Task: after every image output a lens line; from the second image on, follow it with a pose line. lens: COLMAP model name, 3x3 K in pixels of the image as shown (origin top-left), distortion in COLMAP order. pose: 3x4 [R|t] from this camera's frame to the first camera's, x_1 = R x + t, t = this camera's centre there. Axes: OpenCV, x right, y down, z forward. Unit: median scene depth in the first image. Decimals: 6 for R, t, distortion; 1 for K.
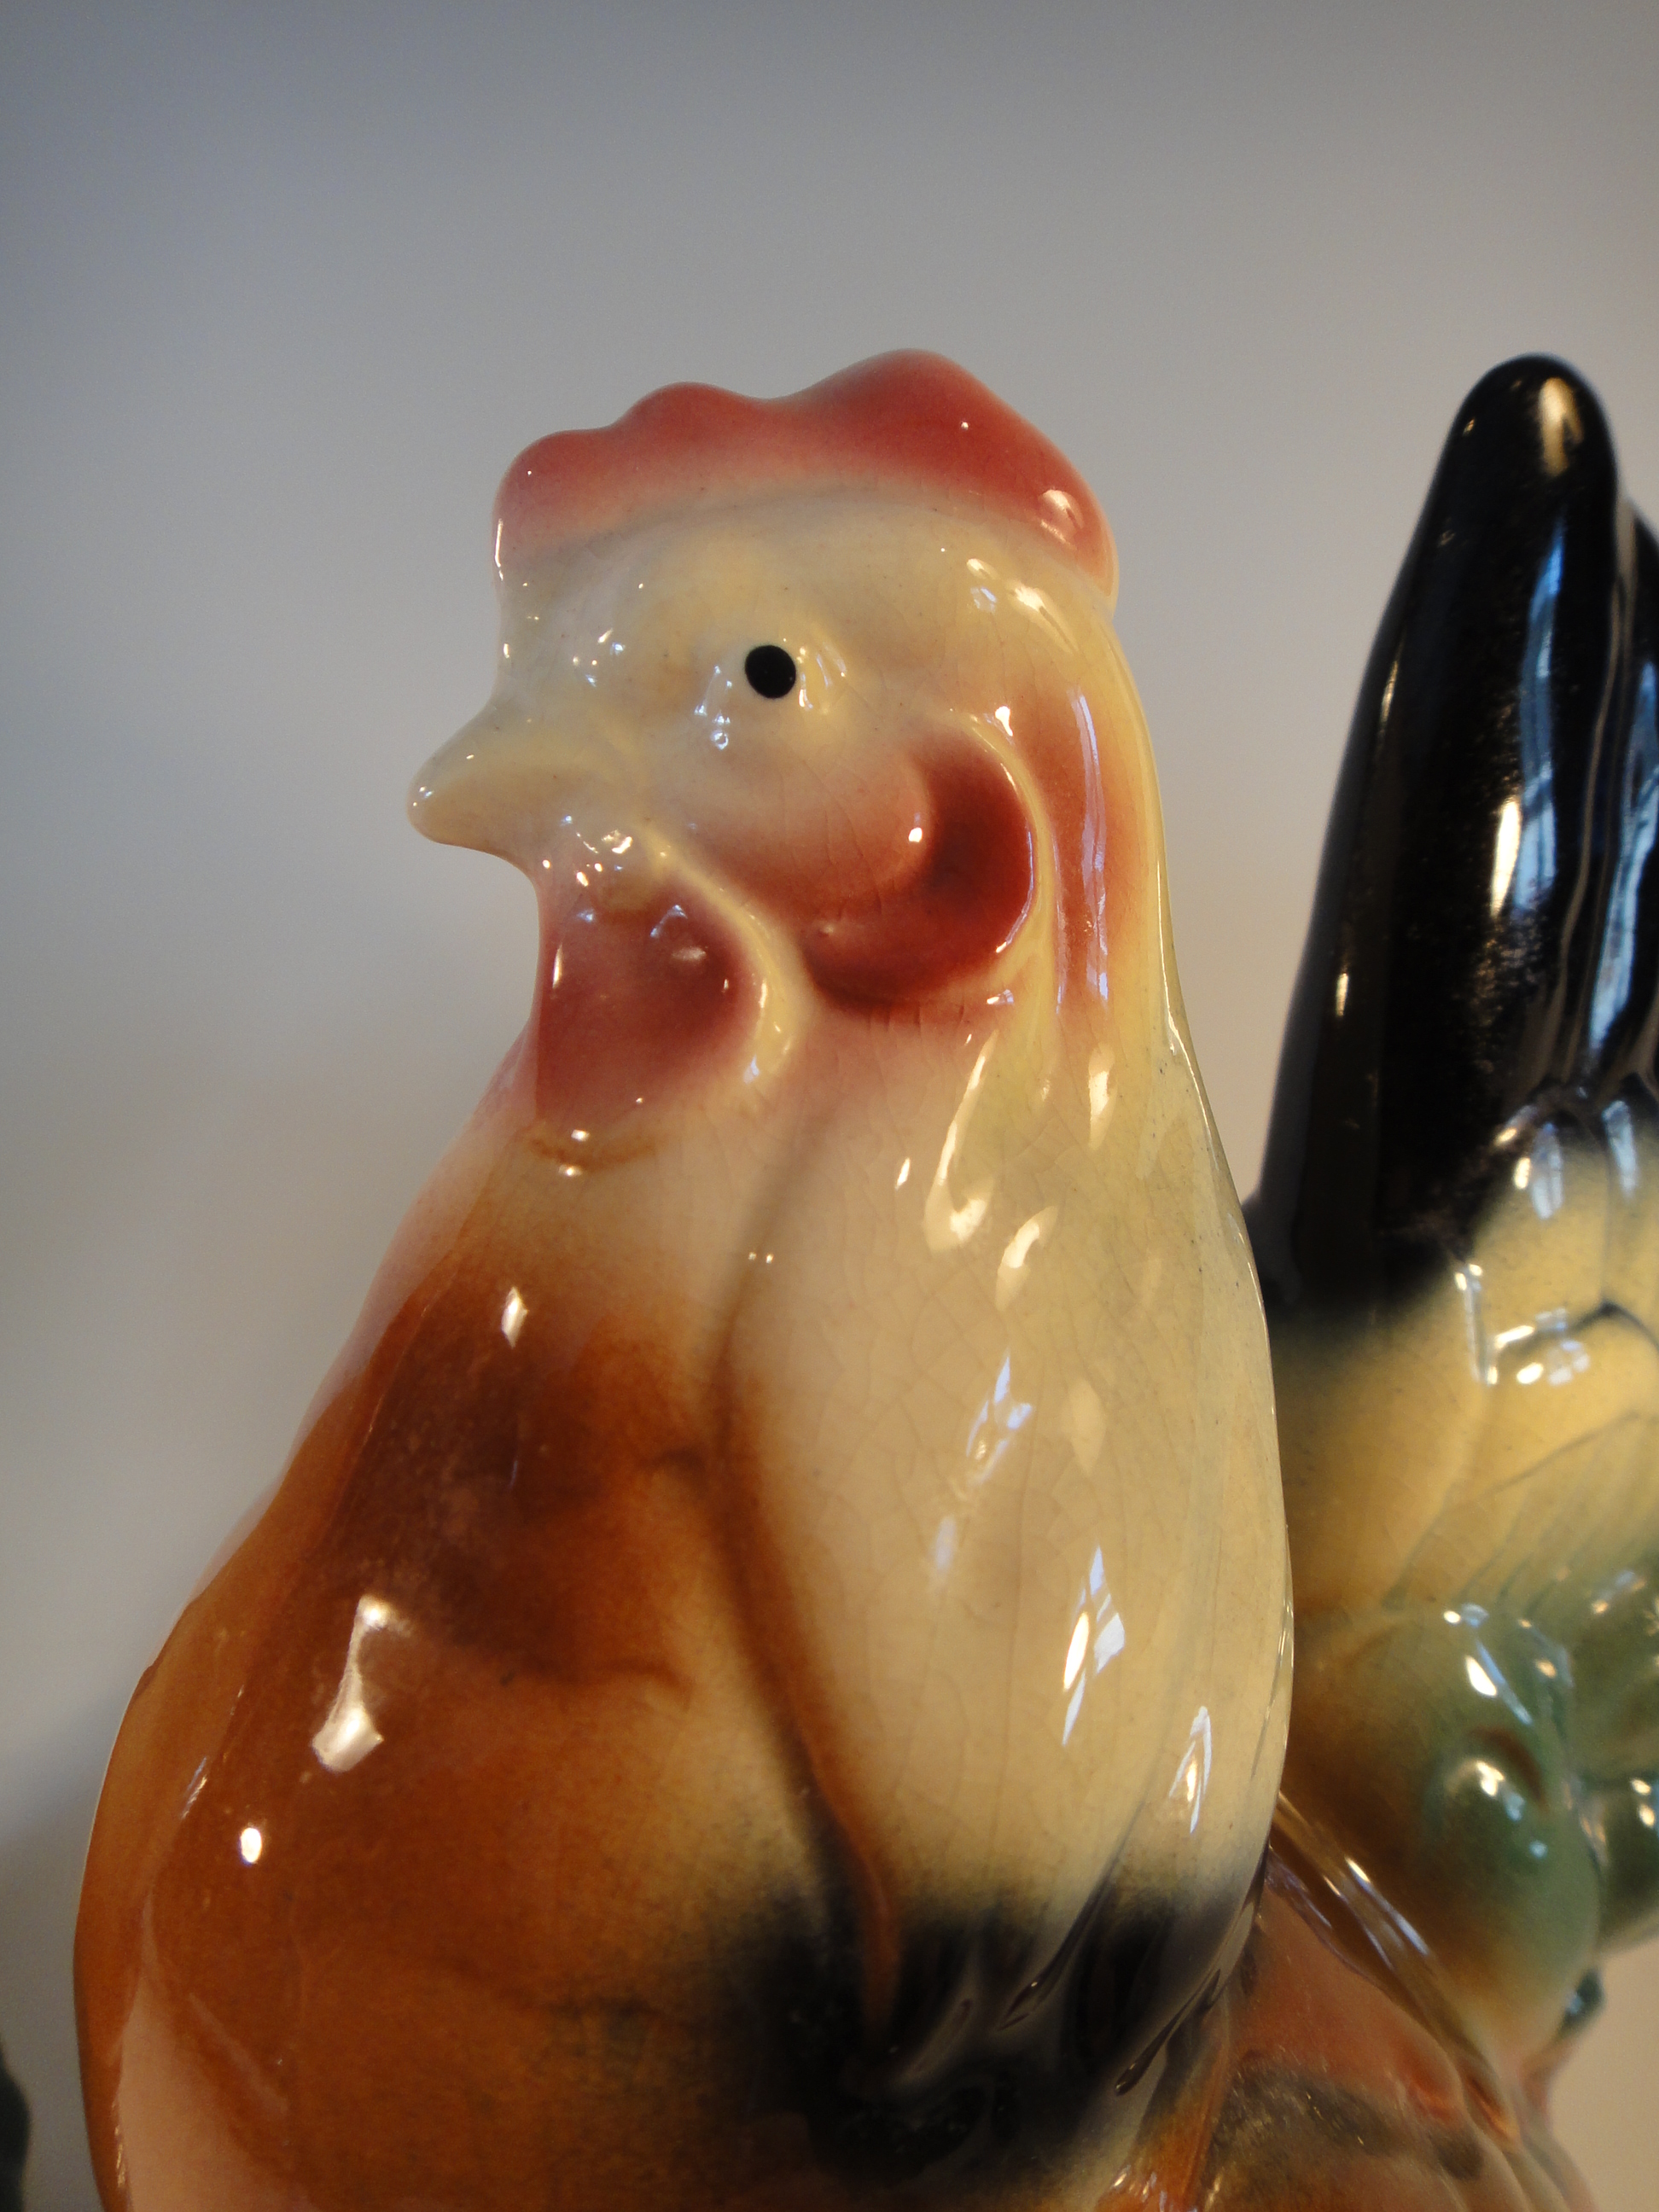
lens RADIAL K [[1641.0, 0, 819.9], [0, 1641.0, 1112.3], [0, 0, 1]] dist [0.004666, 0.007468]
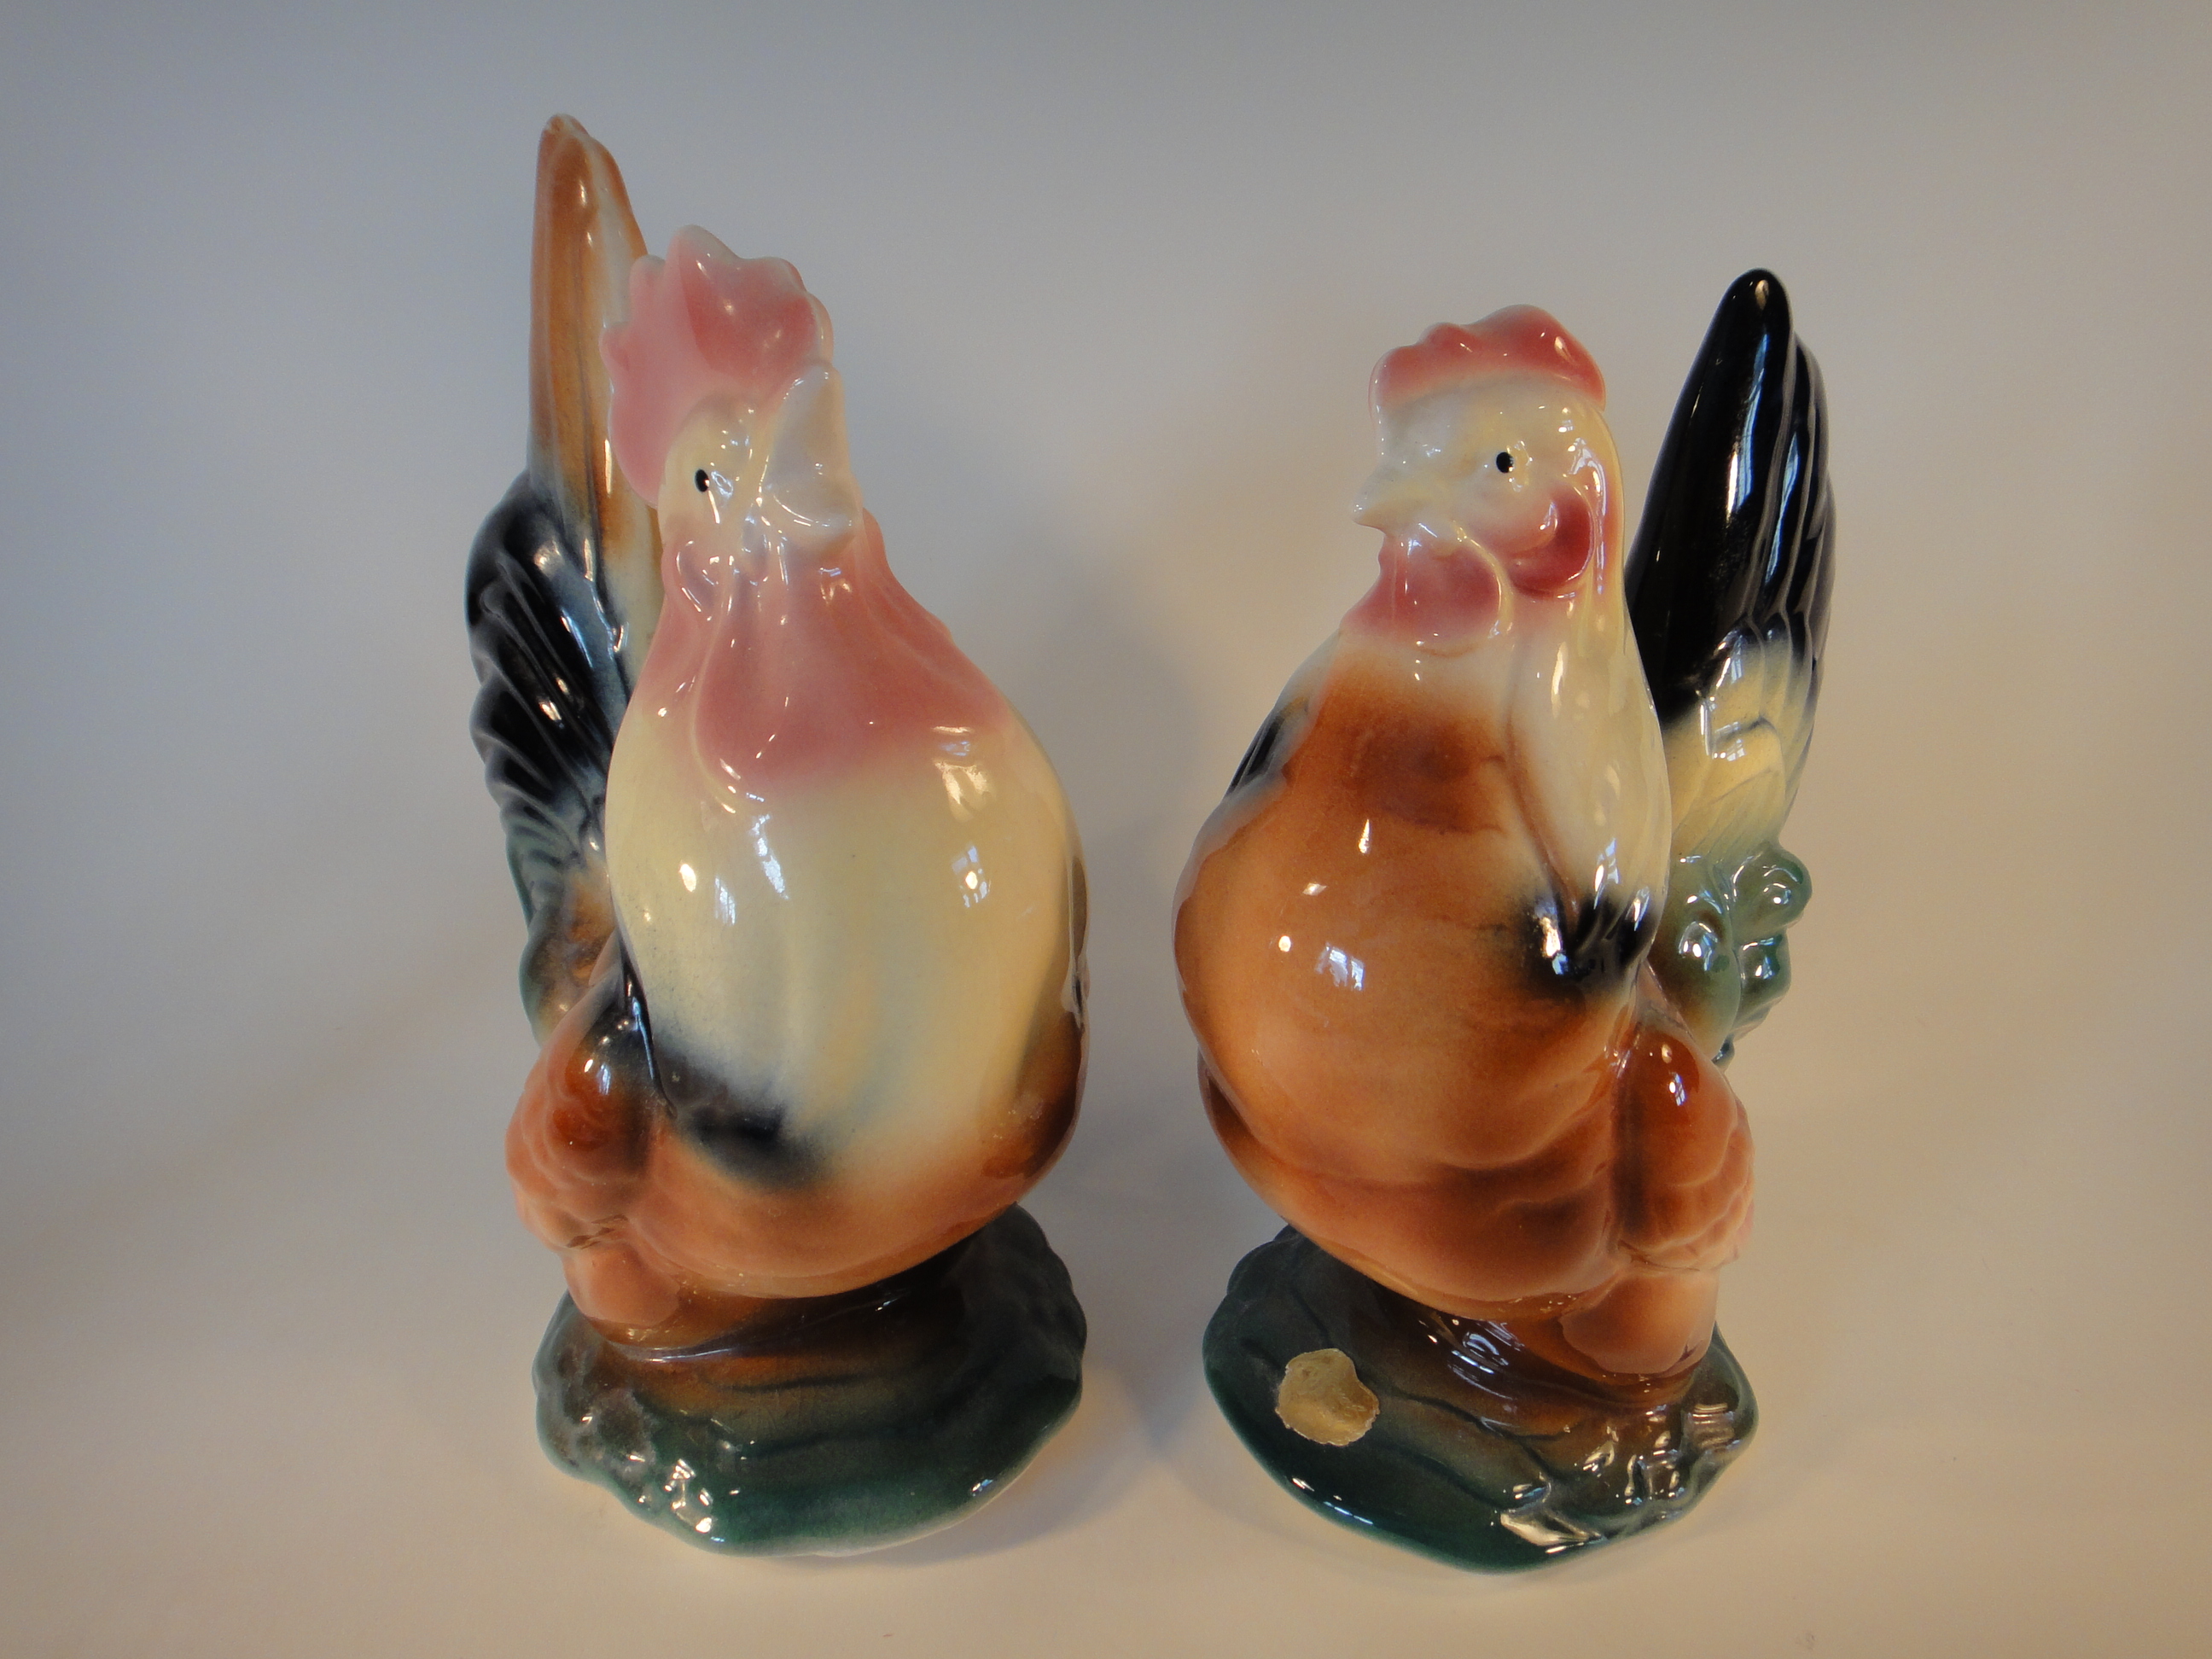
lens RADIAL K [[1641.0, 0, 1114.6], [0, 1641.0, 829.2], [0, 0, 1]] dist [0.004666, 0.007468]
pose [[0.989537, -0.017194, 0.143248, -1.002257], [-0.003124, 0.990087, 0.140421, -0.058129], [-0.144242, -0.139399, 0.979674, -1.500710]]
